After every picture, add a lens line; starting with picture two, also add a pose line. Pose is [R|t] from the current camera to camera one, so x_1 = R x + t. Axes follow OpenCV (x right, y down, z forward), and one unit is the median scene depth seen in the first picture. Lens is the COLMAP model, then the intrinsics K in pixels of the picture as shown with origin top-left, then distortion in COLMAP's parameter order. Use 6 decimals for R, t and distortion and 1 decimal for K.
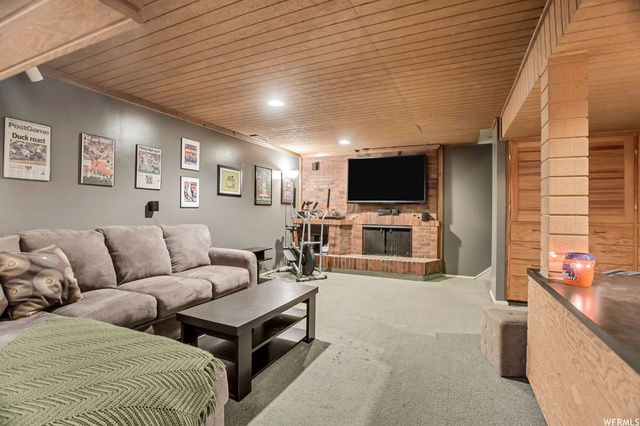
lens RADIAL K [[312.1, 0, 317.3], [0, 312.1, 210.7], [0, 0, 1]] dist [-0.033838, -0.000417]
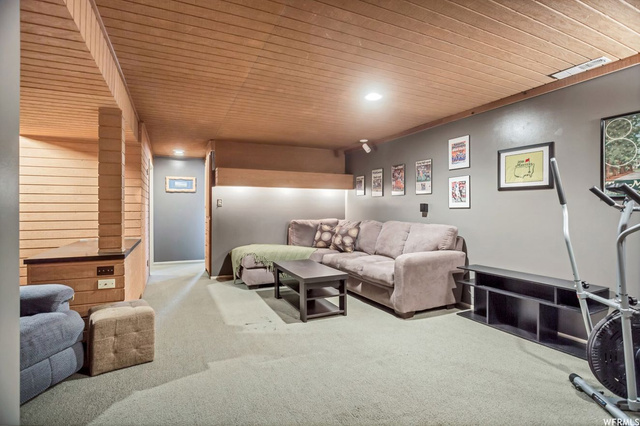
lens RADIAL K [[312.1, 0, 316.2], [0, 312.1, 212.0], [0, 0, 1]] dist [-0.033838, -0.000417]
pose [[-0.647763, -0.005804, -0.761820, 0.620456], [-0.007848, 0.999969, -0.000945, 0.006452], [0.761801, 0.005367, -0.647788, 1.319013]]
